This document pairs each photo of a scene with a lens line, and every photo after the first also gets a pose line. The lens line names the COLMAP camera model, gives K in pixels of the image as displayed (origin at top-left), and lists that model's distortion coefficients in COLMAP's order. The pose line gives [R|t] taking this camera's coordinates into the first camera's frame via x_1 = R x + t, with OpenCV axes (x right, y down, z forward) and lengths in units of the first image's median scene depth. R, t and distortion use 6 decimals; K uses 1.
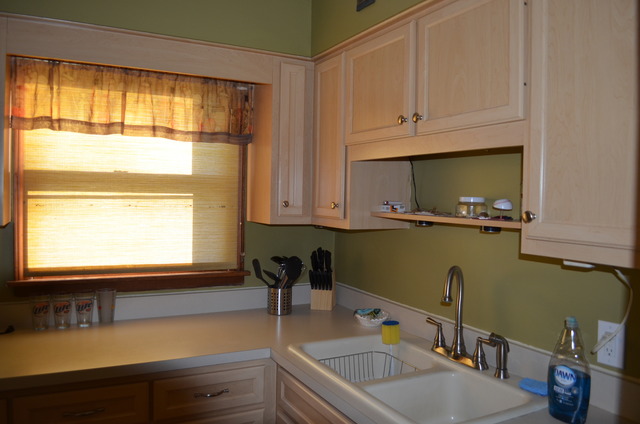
lens RADIAL K [[510.2, 0, 319.3], [0, 510.2, 210.4], [0, 0, 1]] dist [-0.064963, 0.000422]
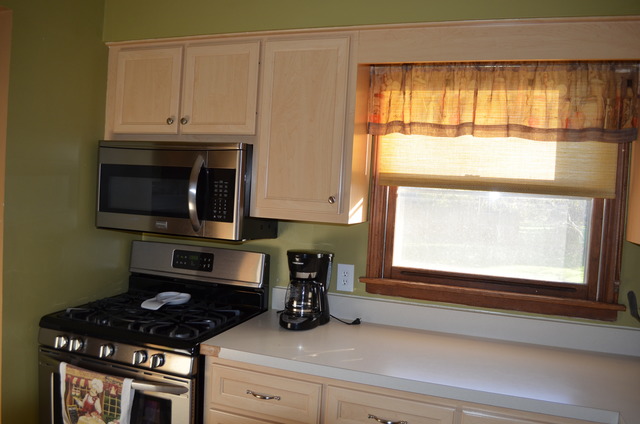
lens RADIAL K [[510.2, 0, 320.1], [0, 510.2, 213.3], [0, 0, 1]] dist [-0.064963, 0.000422]
pose [[0.675275, 0.051309, -0.735779, 0.114146], [-0.064384, 0.997870, 0.010495, 0.001073], [0.734750, 0.040286, 0.677140, 0.161644]]
